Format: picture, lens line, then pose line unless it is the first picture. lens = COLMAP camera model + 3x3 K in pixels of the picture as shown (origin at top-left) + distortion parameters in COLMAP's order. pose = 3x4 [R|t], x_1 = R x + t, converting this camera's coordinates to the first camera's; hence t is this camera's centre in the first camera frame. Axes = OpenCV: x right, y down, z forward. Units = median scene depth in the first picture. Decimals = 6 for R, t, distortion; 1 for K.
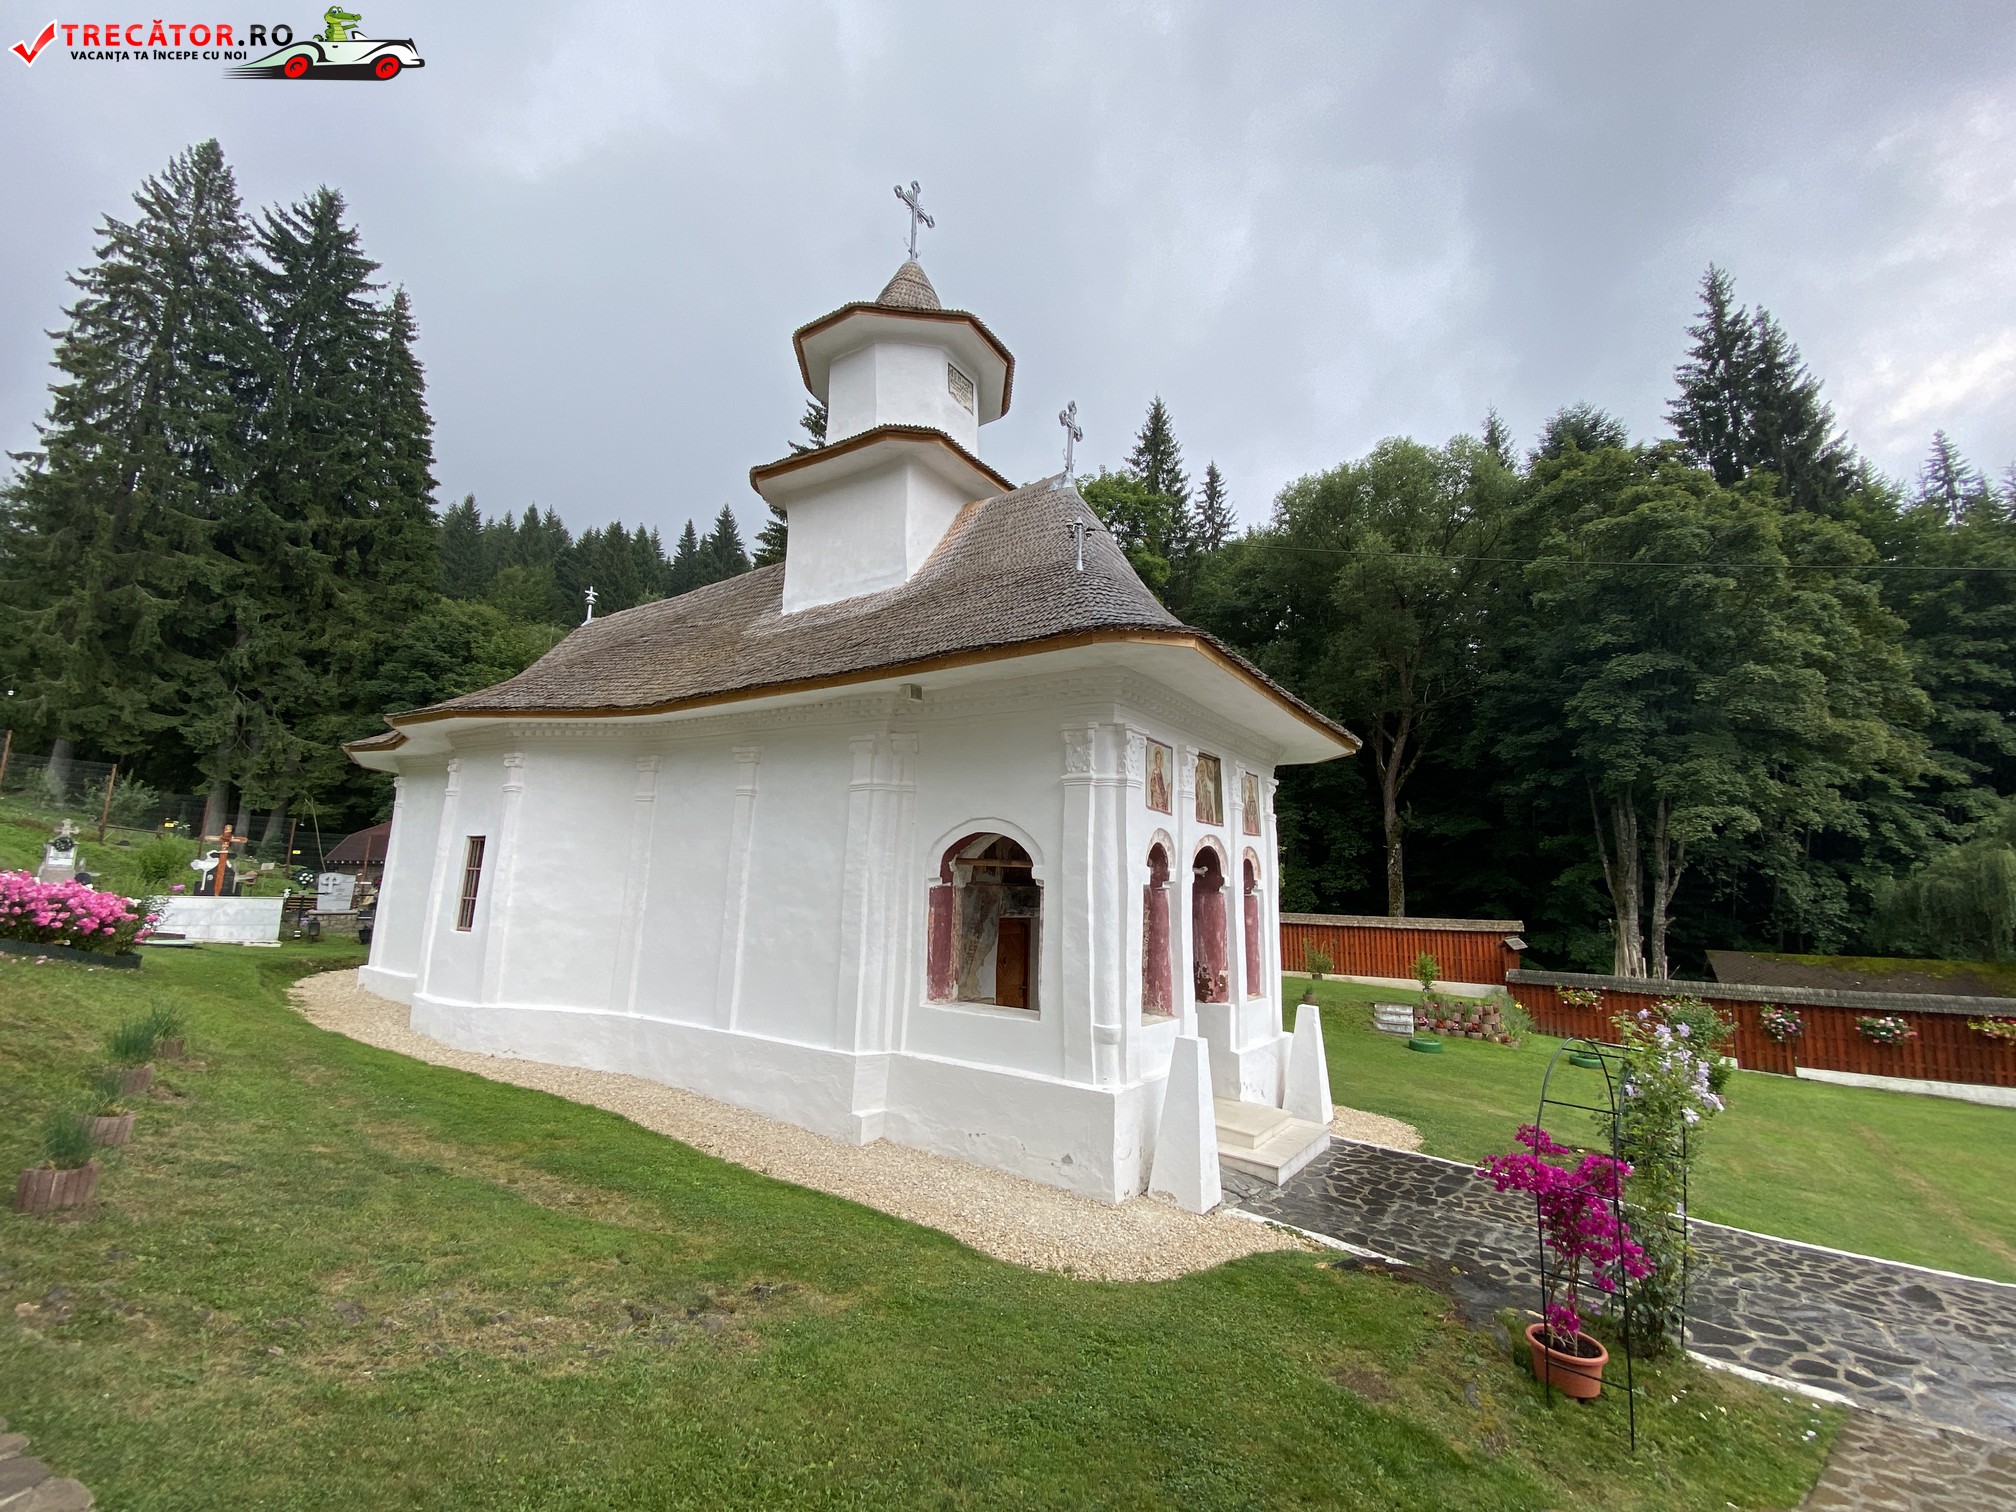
lens RADIAL K [[824.4, 0, 1007.0], [0, 824.4, 759.2], [0, 0, 1]] dist [0.012179, -0.016635]
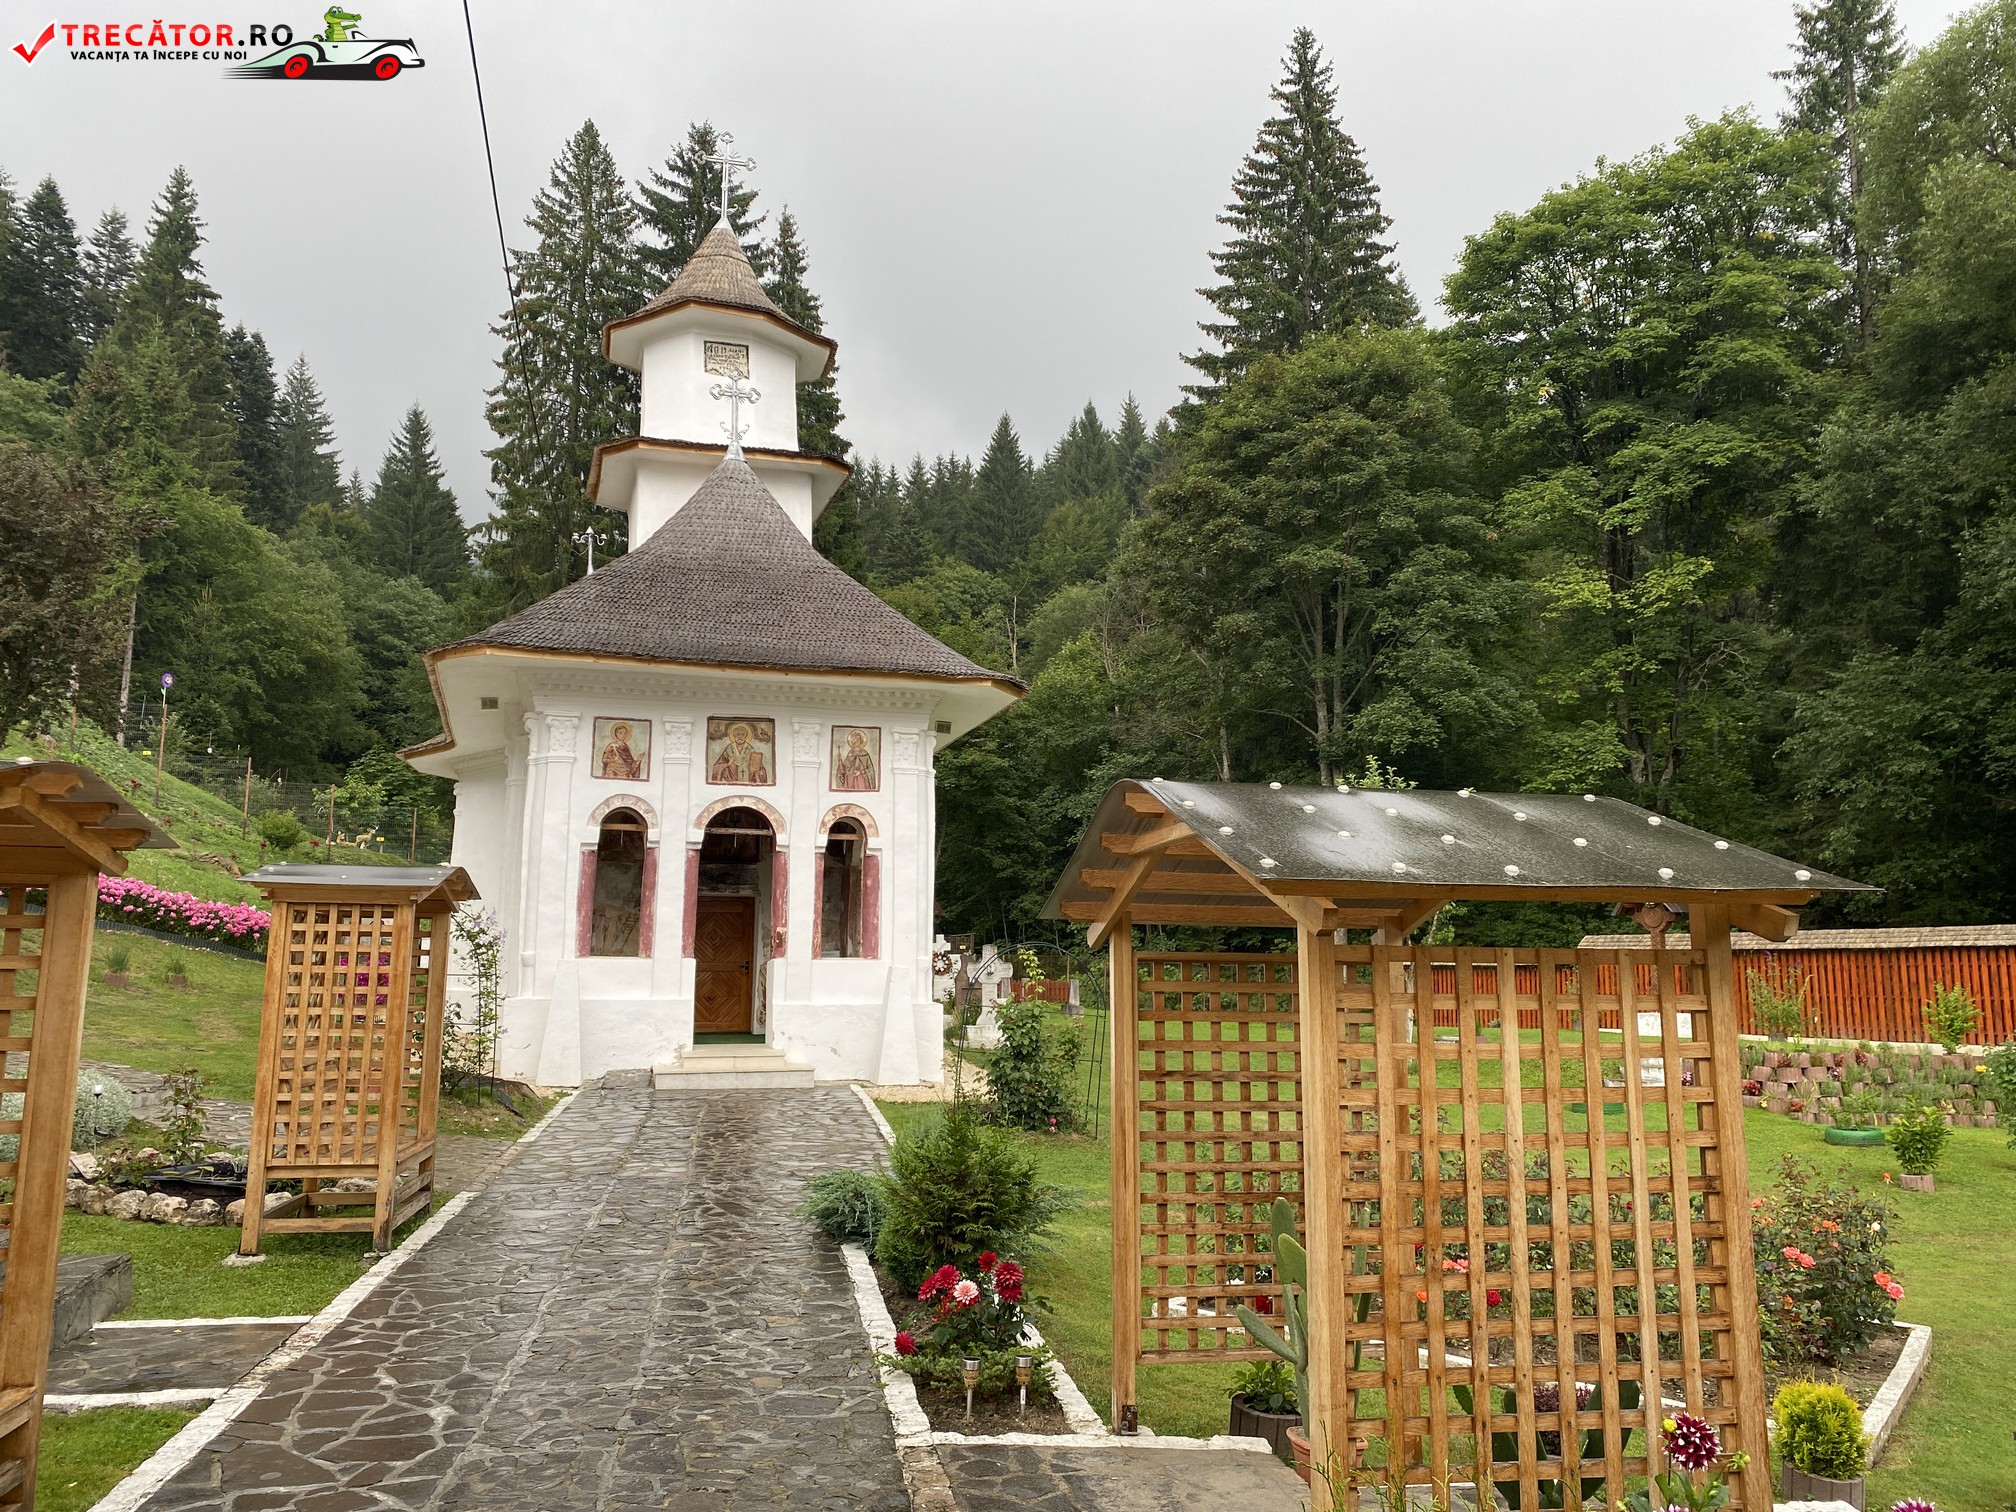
lens RADIAL K [[1554.4, 0, 1002.9], [0, 1554.4, 740.7], [0, 0, 1]] dist [0.027677, -0.029136]
pose [[0.767302, -0.118454, -0.630251, 0.390219], [0.116375, 0.992194, -0.044800, 0.033876], [0.630638, -0.038971, 0.775098, -0.067104]]
